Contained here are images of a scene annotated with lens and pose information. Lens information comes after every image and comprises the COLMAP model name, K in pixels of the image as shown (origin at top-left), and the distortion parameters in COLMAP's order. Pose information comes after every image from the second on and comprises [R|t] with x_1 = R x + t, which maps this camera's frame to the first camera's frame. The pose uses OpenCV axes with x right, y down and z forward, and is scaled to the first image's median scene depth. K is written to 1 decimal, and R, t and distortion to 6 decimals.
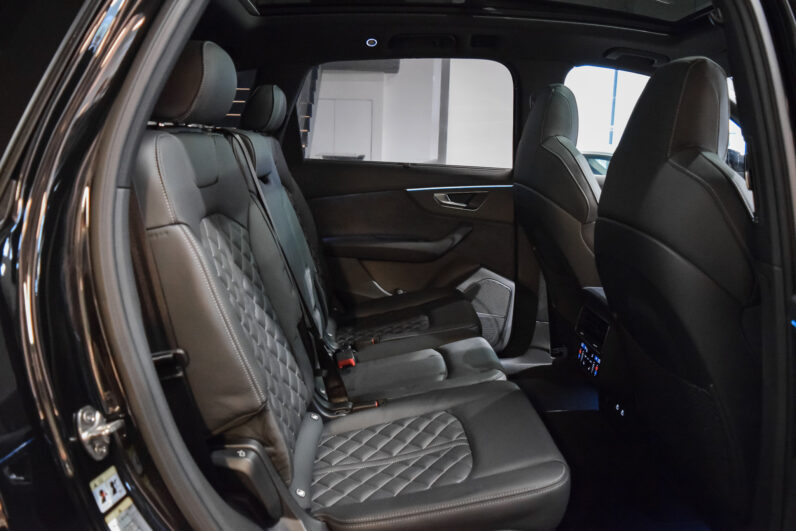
lens RADIAL K [[623.7, 0, 398.0], [0, 623.7, 265.5], [0, 0, 1]] dist [-0.099314, 0.030927]
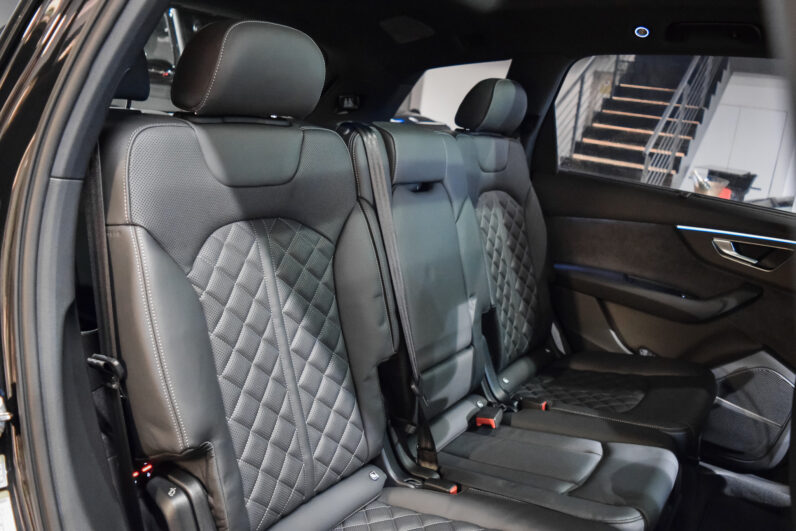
lens RADIAL K [[623.7, 0, 398.0], [0, 623.7, 265.5], [0, 0, 1]] dist [-0.099314, 0.030927]
pose [[0.795782, 0.209834, -0.568067, 0.180339], [-0.205219, 0.975988, 0.073031, -0.059308], [0.569751, 0.058462, 0.819735, 0.188152]]
